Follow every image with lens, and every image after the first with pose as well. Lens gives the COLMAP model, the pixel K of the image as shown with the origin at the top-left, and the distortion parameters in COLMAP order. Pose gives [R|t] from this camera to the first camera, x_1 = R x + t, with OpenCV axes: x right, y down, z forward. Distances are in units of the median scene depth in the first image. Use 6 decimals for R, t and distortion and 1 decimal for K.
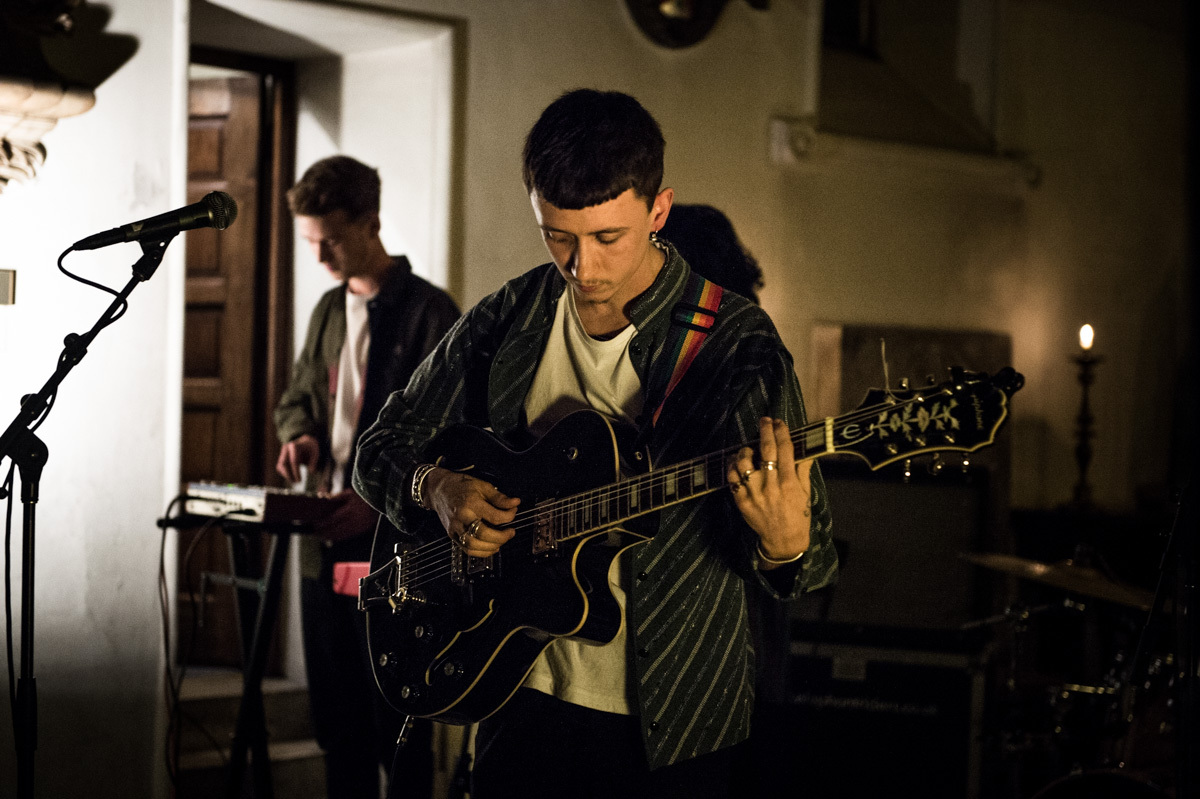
lens RADIAL K [[2289.6, 0, 600.0], [0, 2289.6, 399.5], [0, 0, 1]] dist [0.173145, -0.348276]
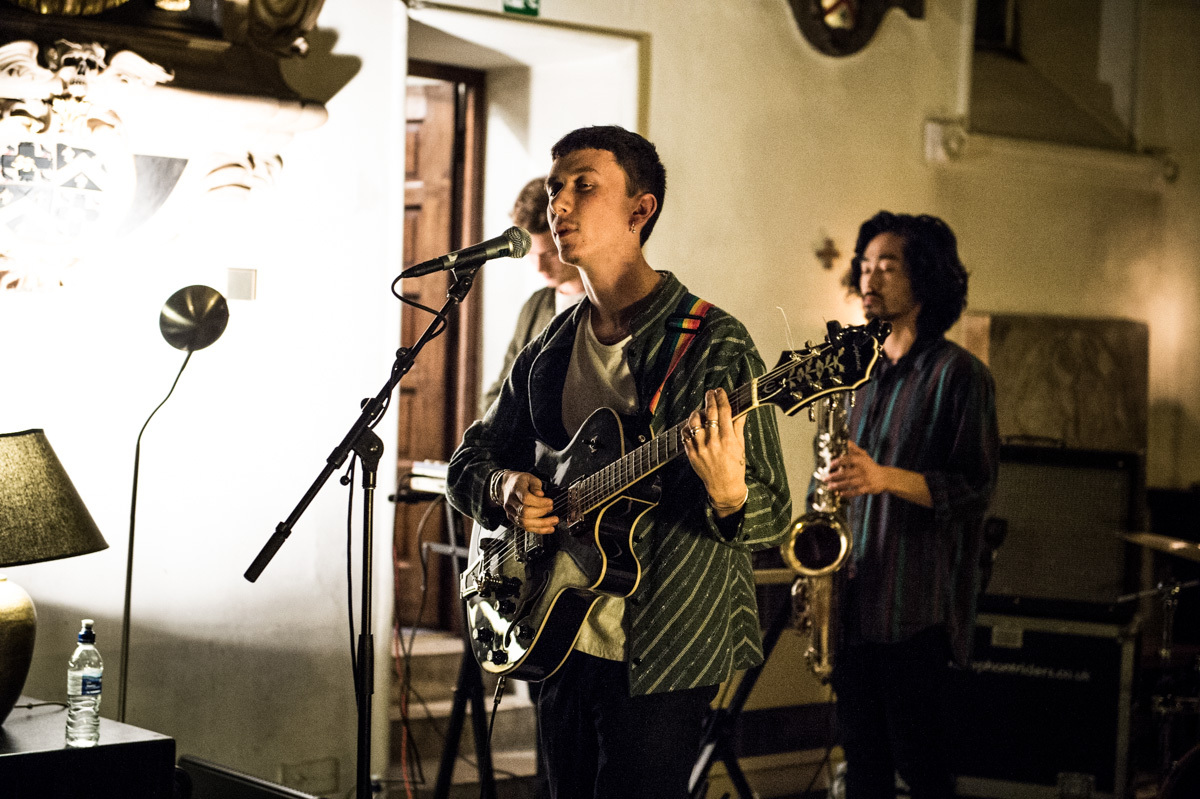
lens RADIAL K [[2289.6, 0, 600.0], [0, 2289.6, 399.5], [0, 0, 1]] dist [0.173145, -0.348276]
pose [[0.999123, 0.006771, -0.041319, -0.040491], [-0.006147, 0.999865, 0.015206, -0.010736], [0.041417, -0.014939, 0.999030, -0.097358]]
